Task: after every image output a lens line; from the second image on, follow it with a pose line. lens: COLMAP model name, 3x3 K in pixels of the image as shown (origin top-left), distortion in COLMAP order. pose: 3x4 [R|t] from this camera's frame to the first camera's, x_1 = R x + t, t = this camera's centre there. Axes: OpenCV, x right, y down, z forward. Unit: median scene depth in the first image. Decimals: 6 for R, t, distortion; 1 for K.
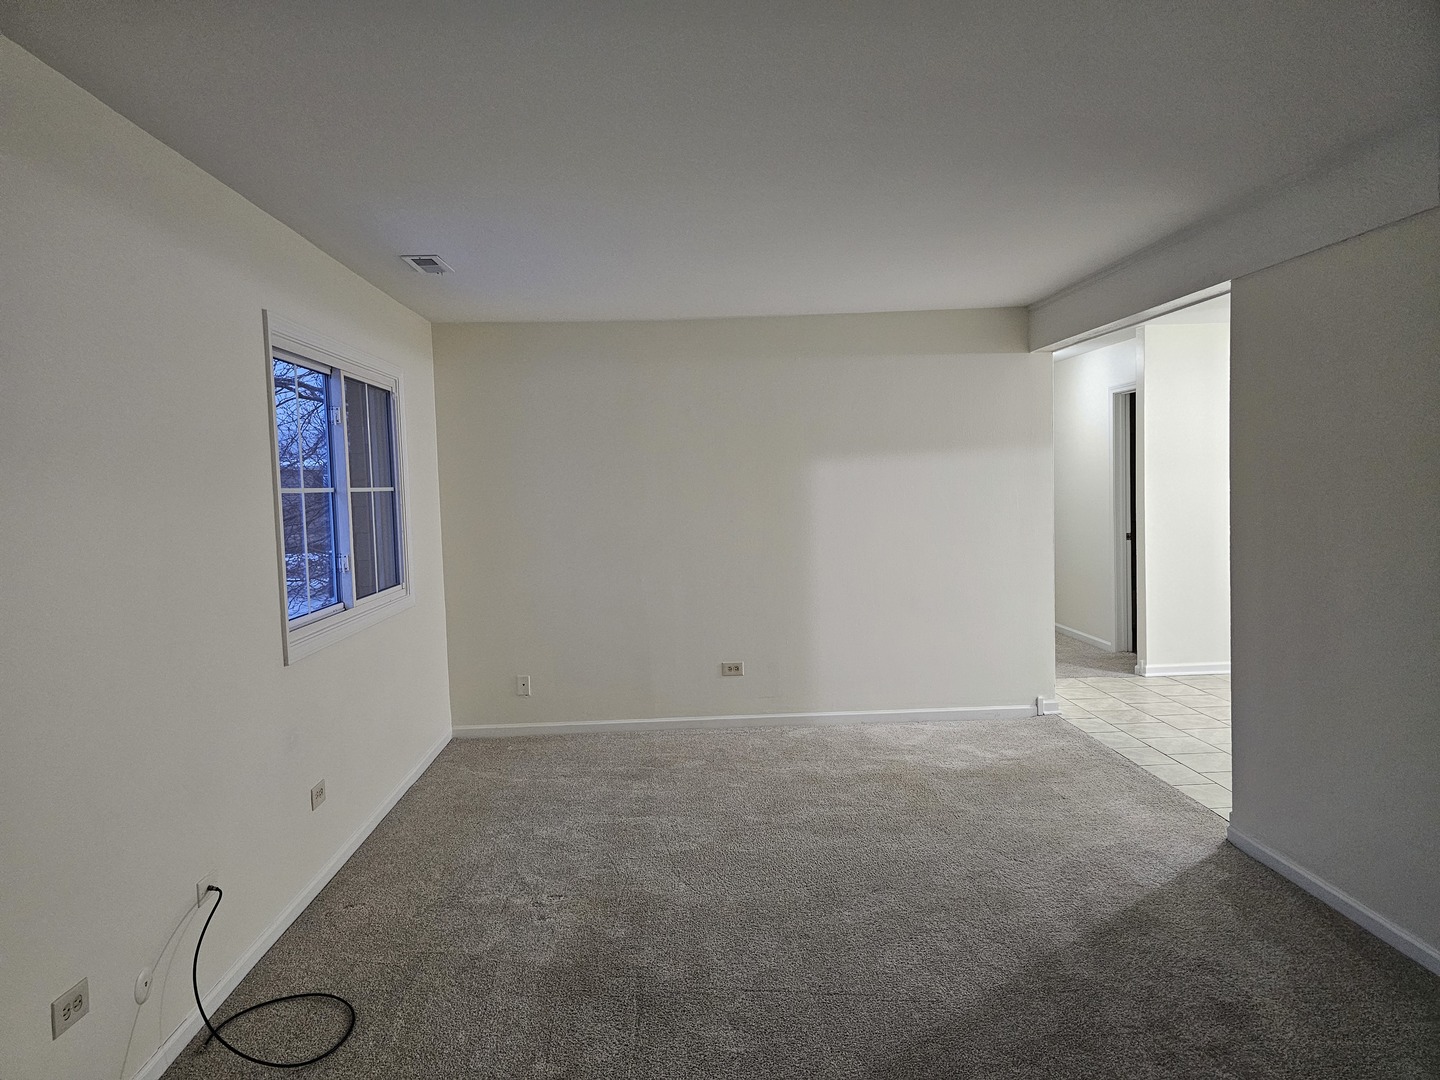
lens RADIAL K [[966.4, 0, 719.5], [0, 966.4, 503.1], [0, 0, 1]] dist [0.067246, -0.067550]
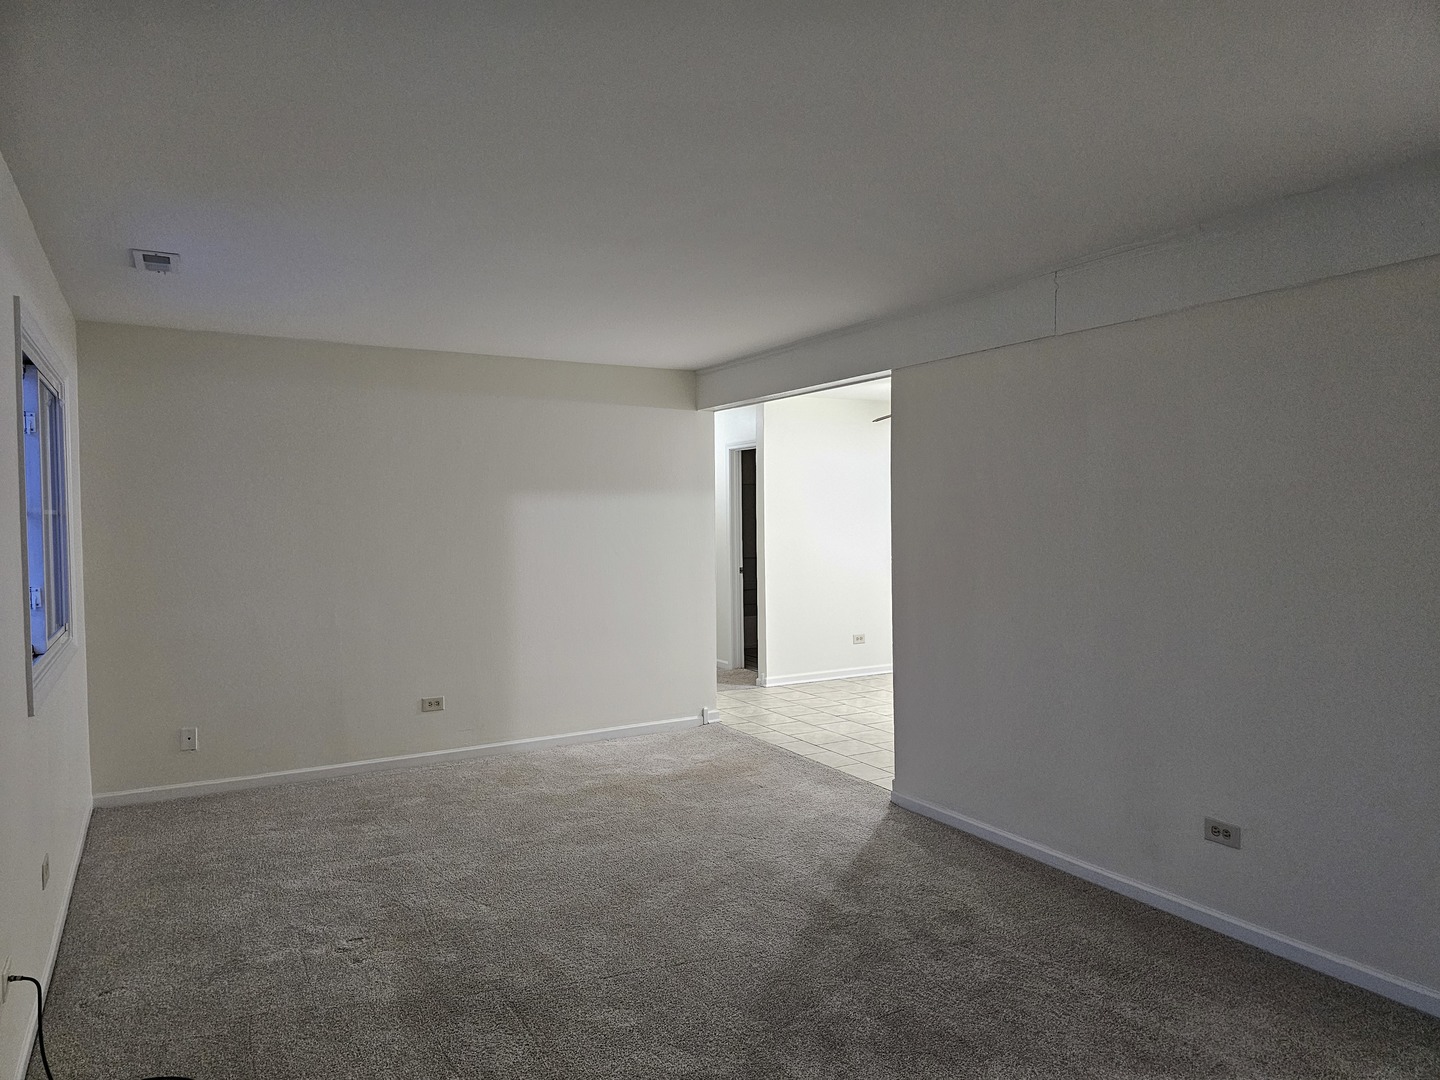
lens RADIAL K [[955.3, 0, 720.0], [0, 955.3, 525.6], [0, 0, 1]] dist [0.094228, -0.094649]
pose [[0.885455, 0.018901, 0.464340, -0.230731], [-0.010555, 0.999733, -0.020567, 0.006494], [-0.464605, 0.013310, 0.885418, -0.021183]]
